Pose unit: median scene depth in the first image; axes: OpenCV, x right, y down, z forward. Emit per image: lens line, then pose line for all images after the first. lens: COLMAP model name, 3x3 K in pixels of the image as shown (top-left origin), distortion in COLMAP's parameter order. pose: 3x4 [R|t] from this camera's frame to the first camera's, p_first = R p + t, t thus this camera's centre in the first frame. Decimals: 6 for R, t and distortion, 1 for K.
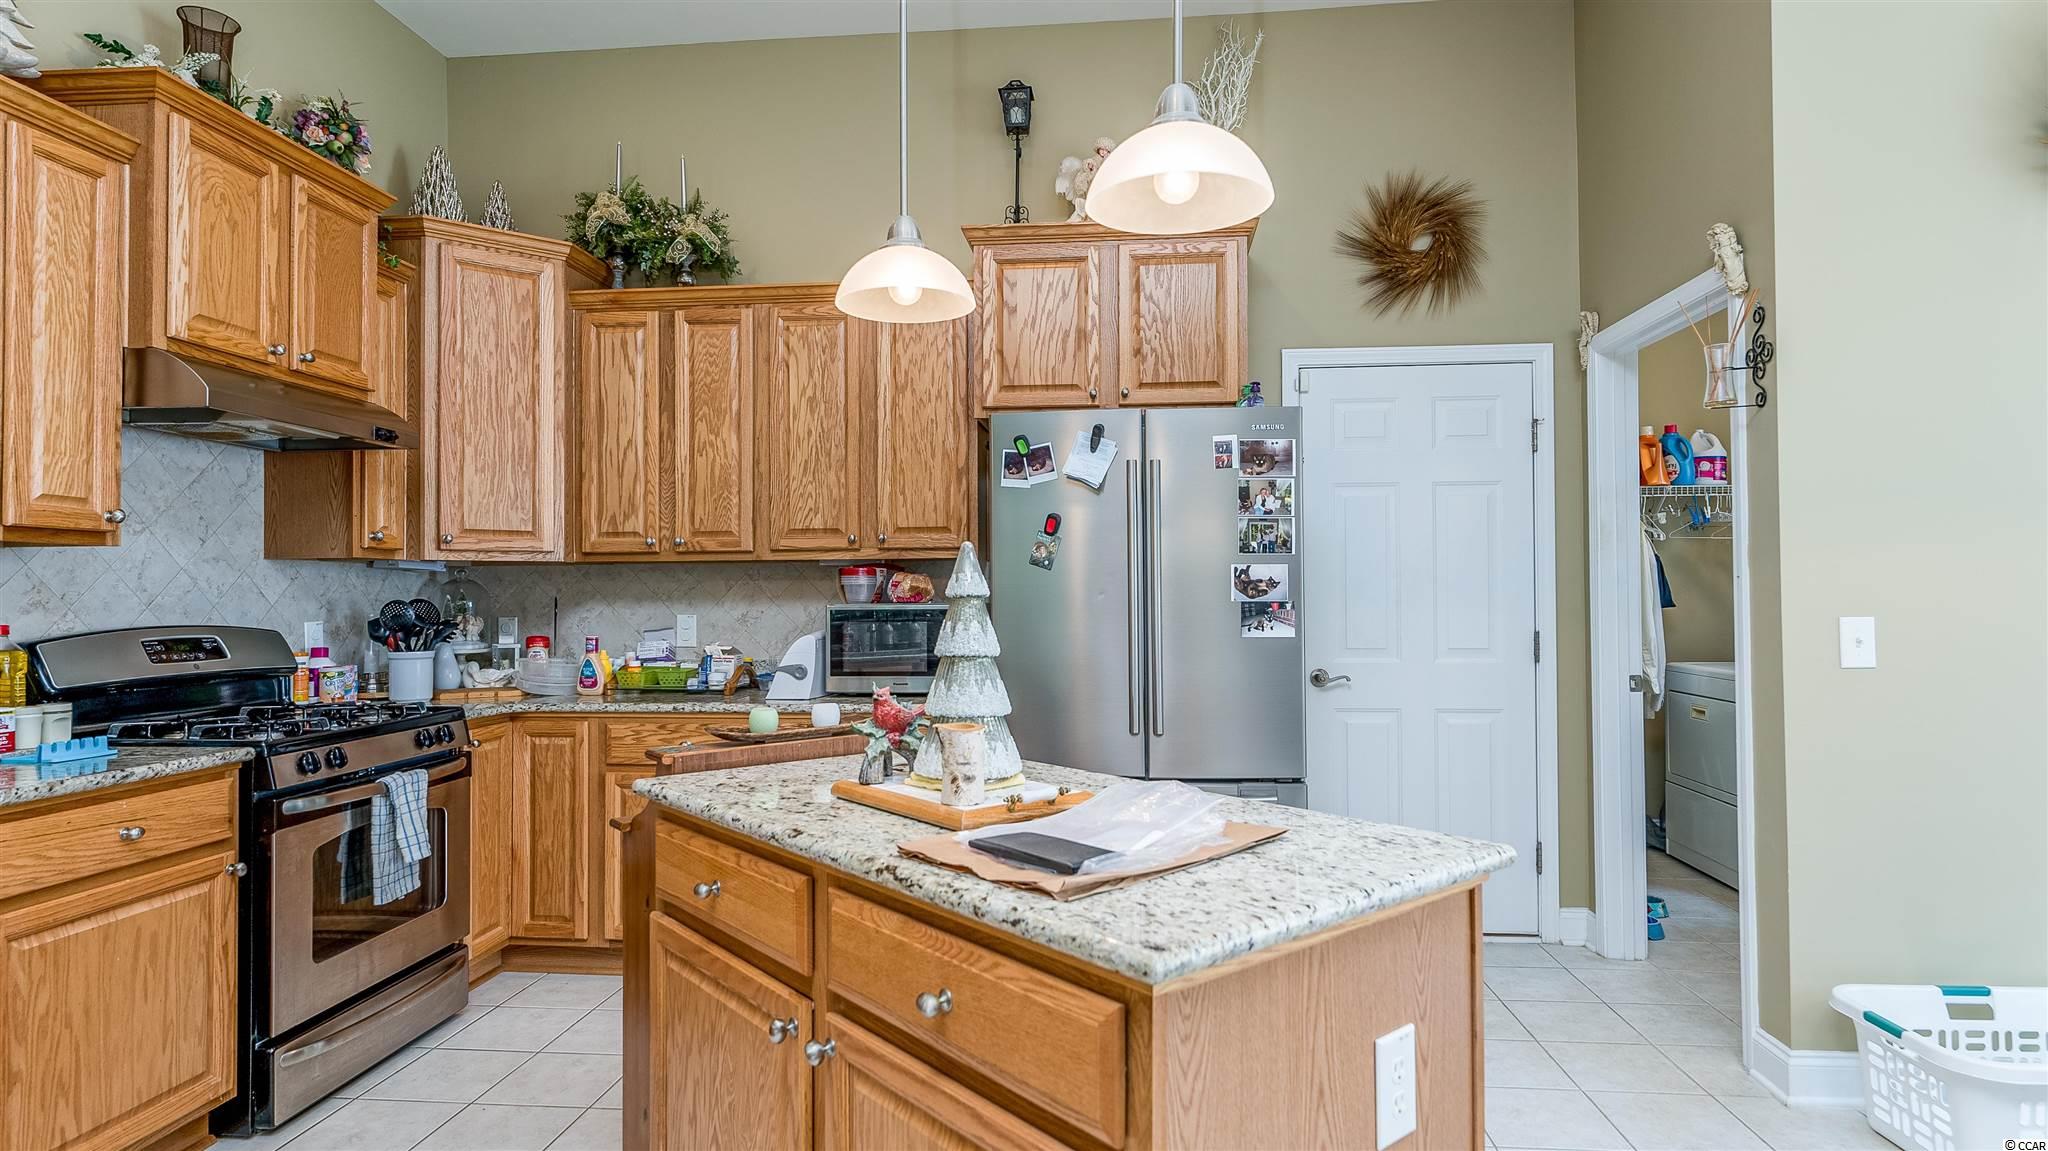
lens RADIAL K [[1077.2, 0, 1026.6], [0, 1077.2, 580.3], [0, 0, 1]] dist [0.002931, -0.000964]
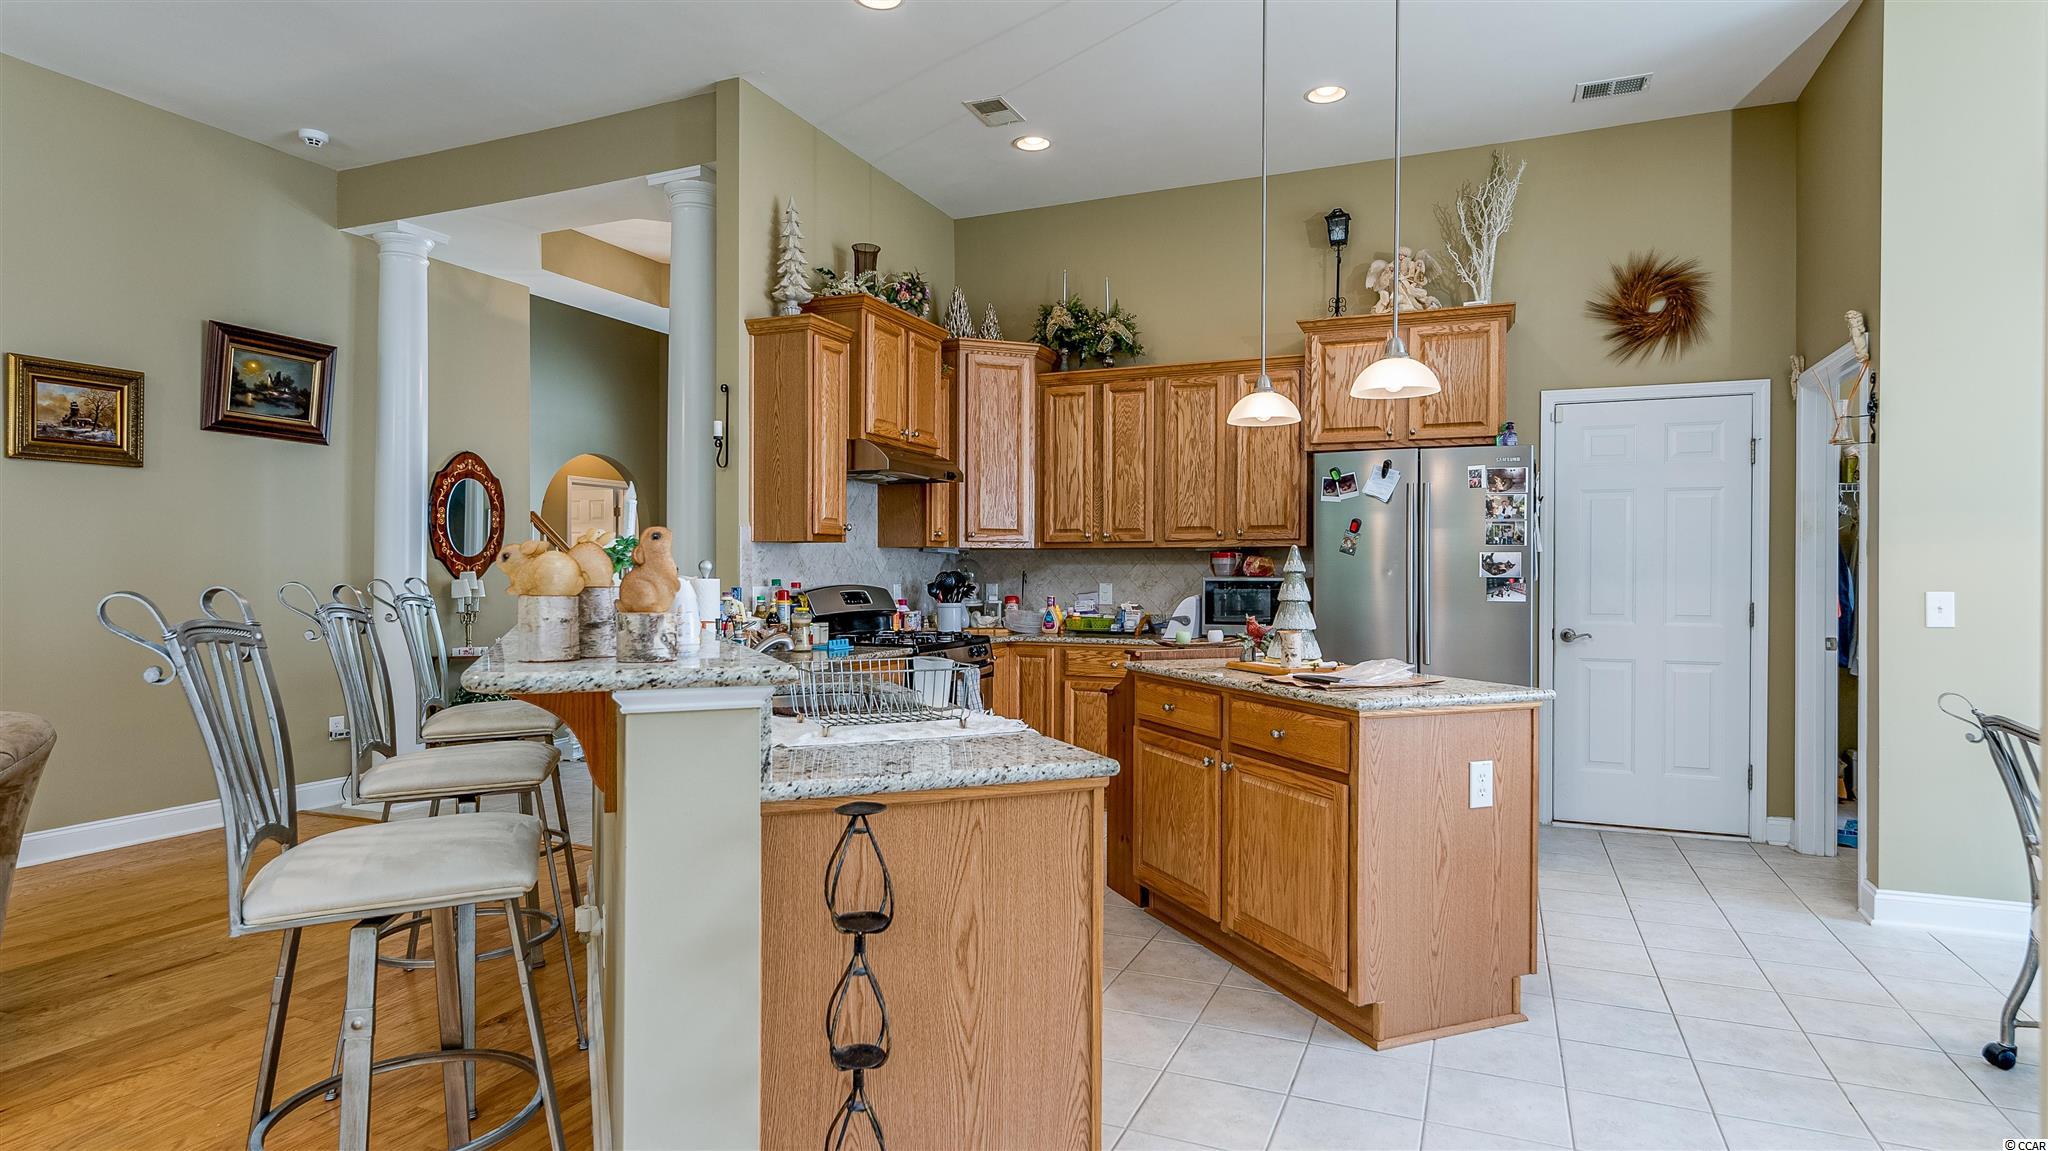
lens RADIAL K [[1077.2, 0, 1026.6], [0, 1077.2, 580.3], [0, 0, 1]] dist [0.002931, -0.000964]
pose [[0.952720, 0.010527, -0.303667, 0.038945], [-0.003934, 0.999743, 0.022314, -0.005827], [0.303824, -0.020065, 0.952517, -0.524529]]
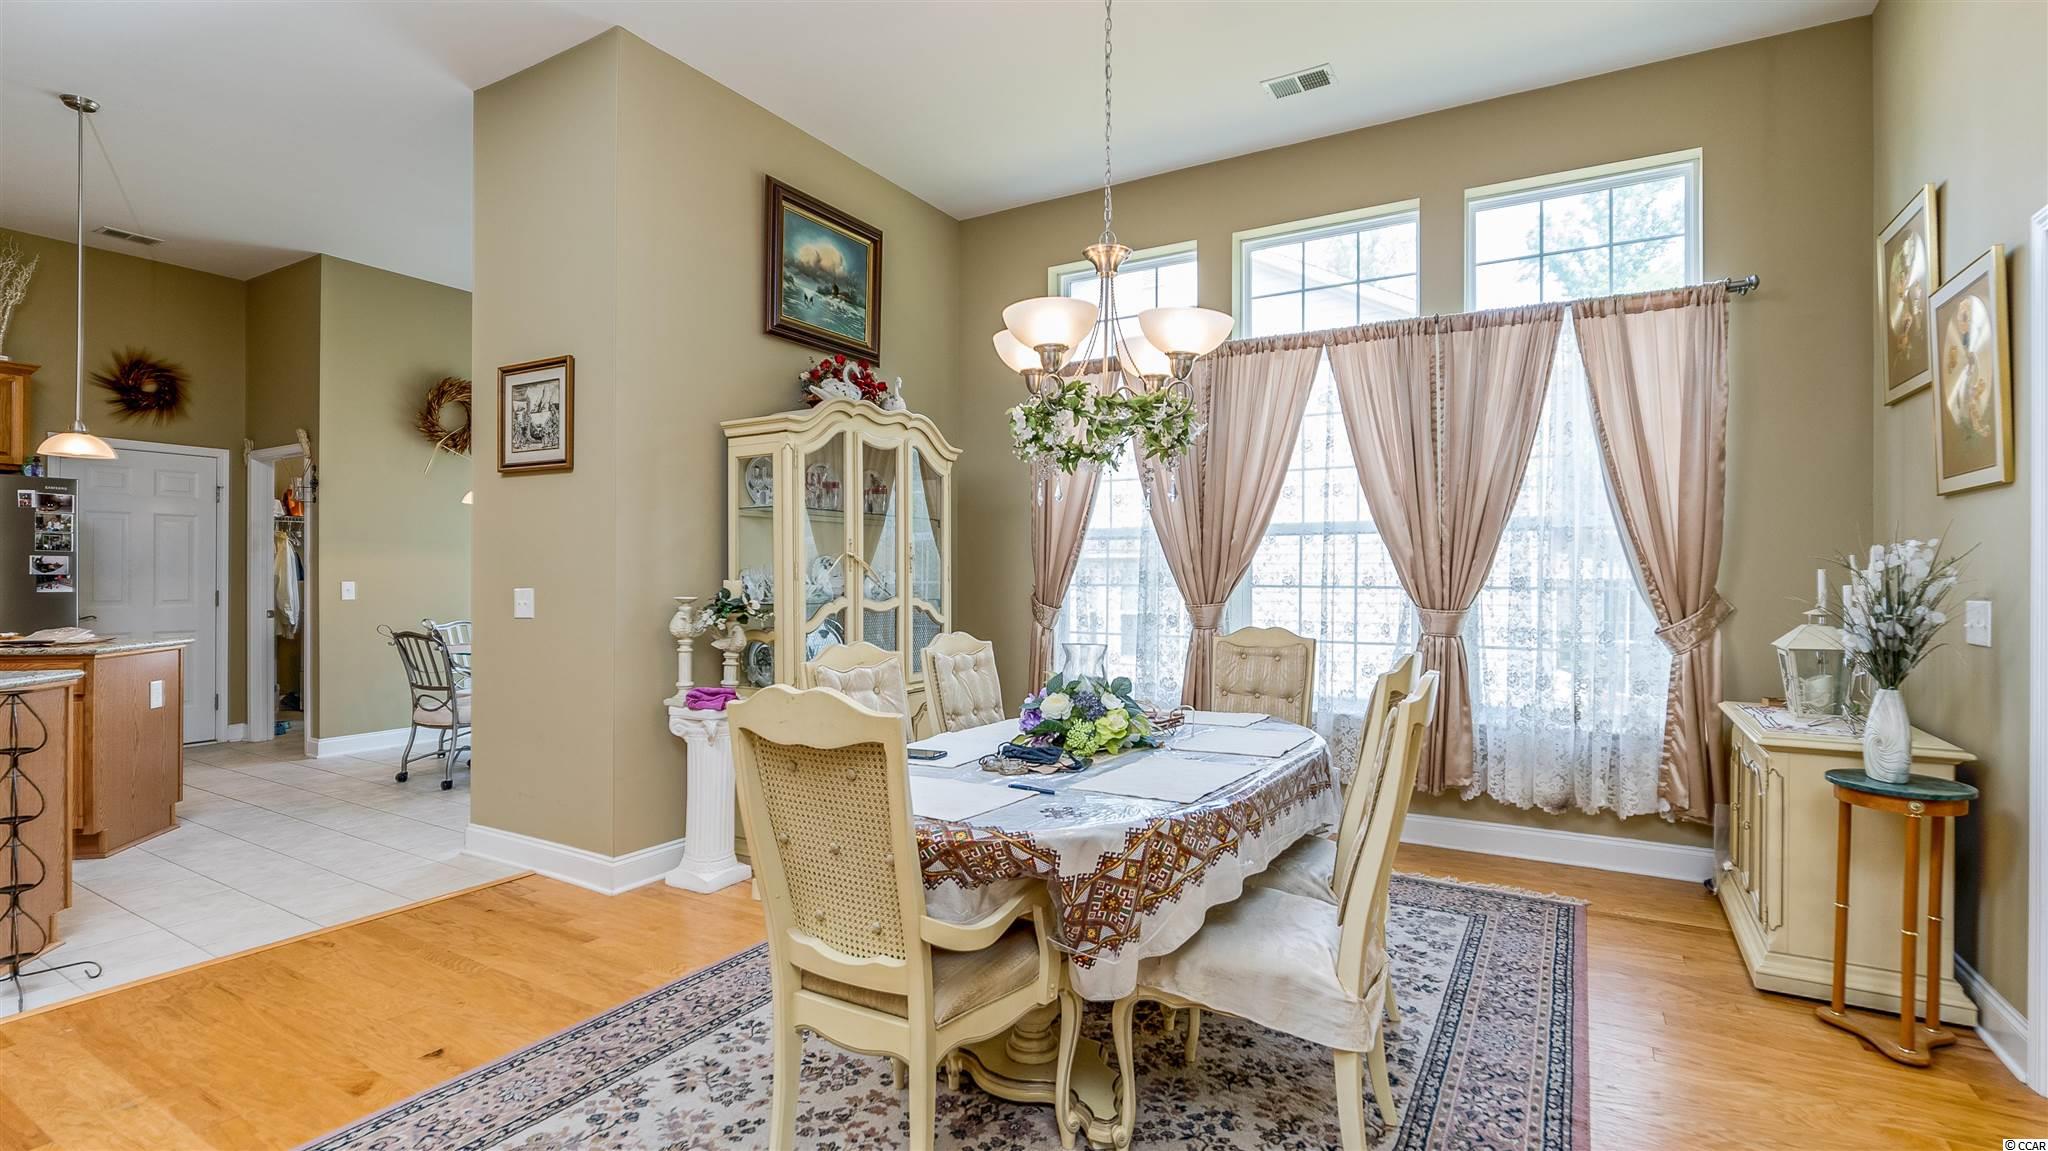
lens RADIAL K [[934.5, 0, 1034.2], [0, 934.5, 575.6], [0, 0, 1]] dist [-0.010542, -0.000956]
pose [[0.416590, 0.007994, 0.909060, -0.495960], [-0.018766, 0.999824, -0.000192, -0.010698], [-0.908901, -0.016980, 0.416666, -1.181942]]
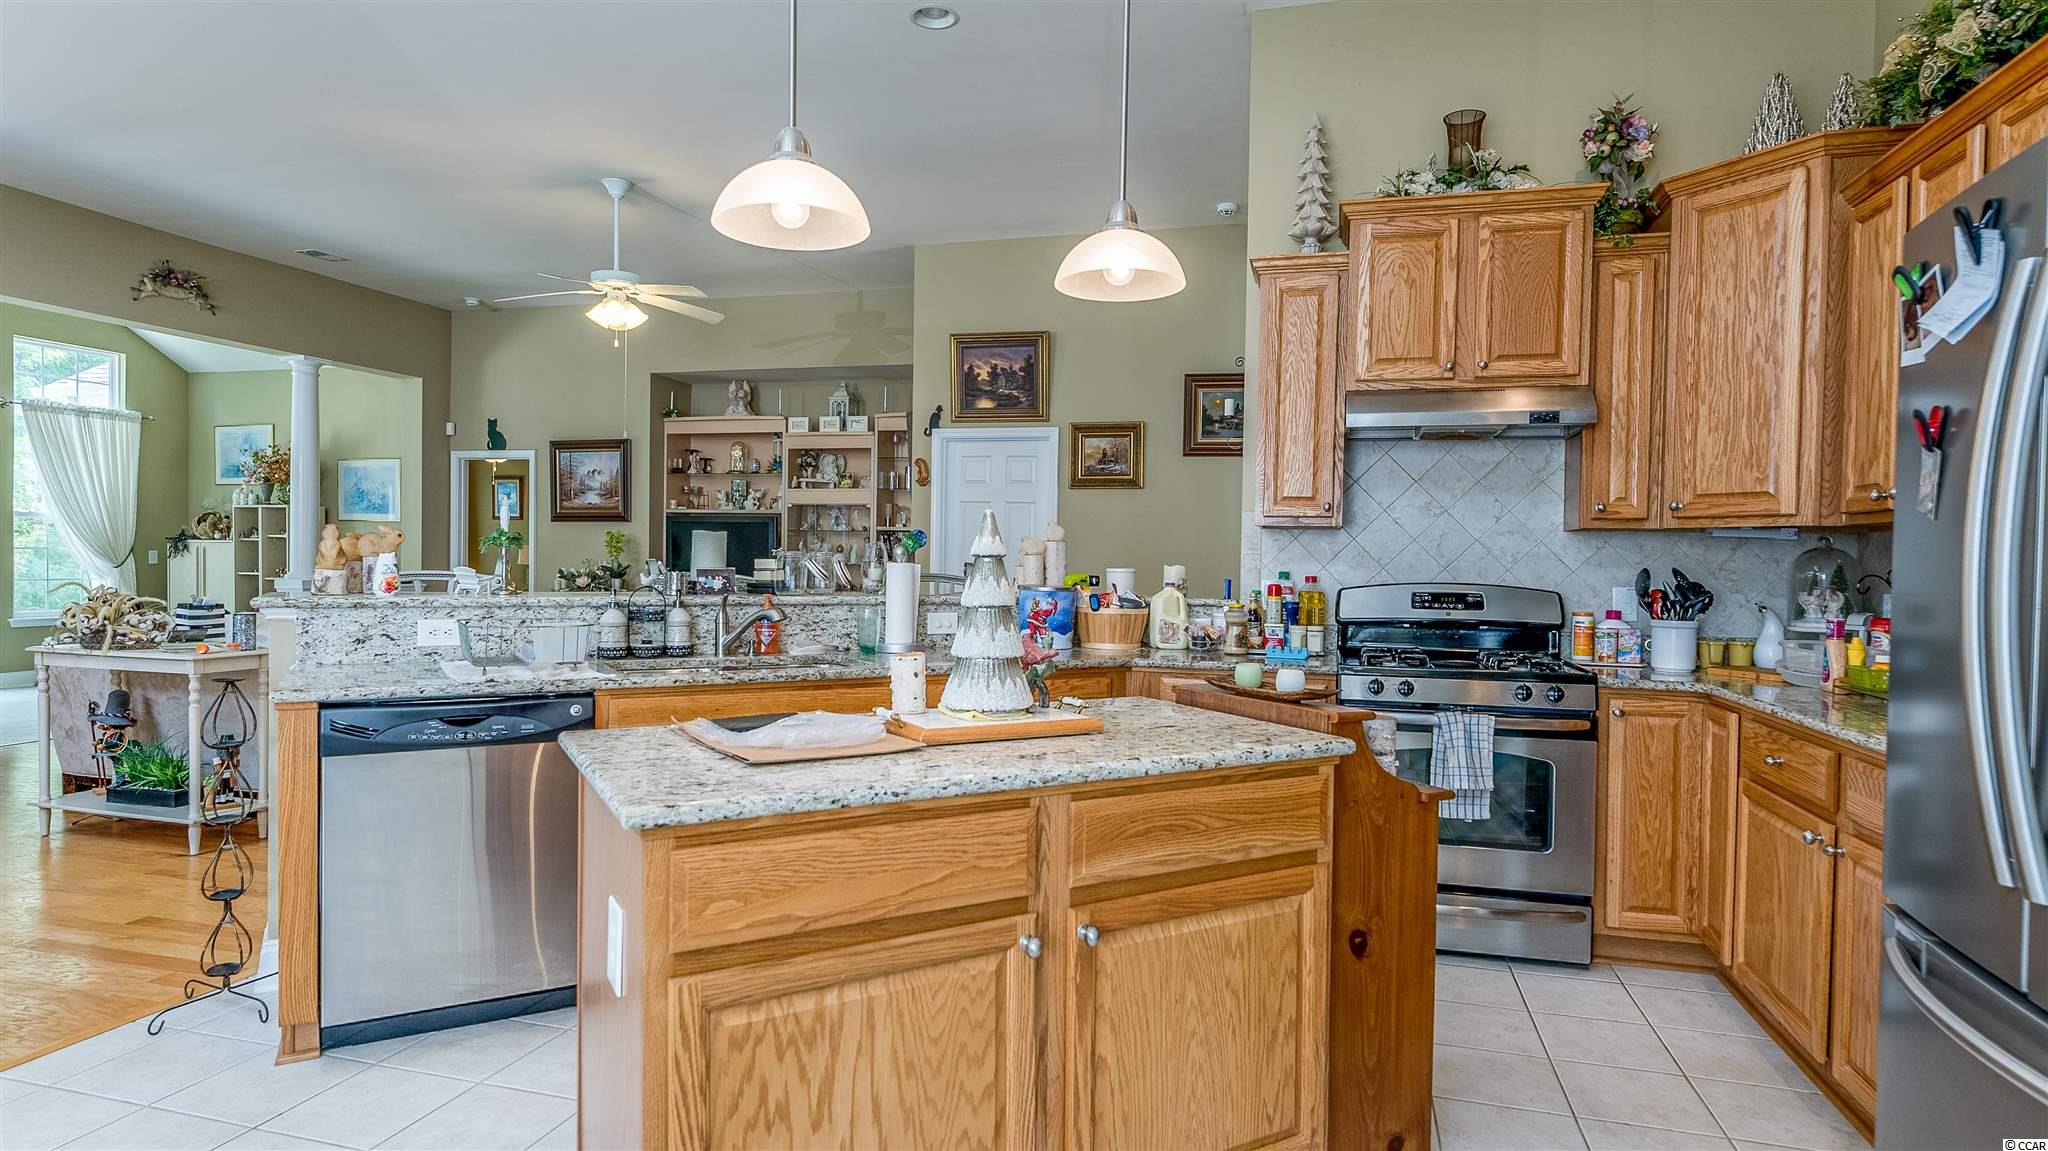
lens RADIAL K [[1077.2, 0, 1026.6], [0, 1077.2, 580.3], [0, 0, 1]] dist [0.002931, -0.000964]
pose [[-0.169337, 0.023388, -0.985281, 0.511001], [-0.001489, 0.999711, 0.023986, 0.005992], [0.985557, 0.005529, -0.169253, 0.577002]]
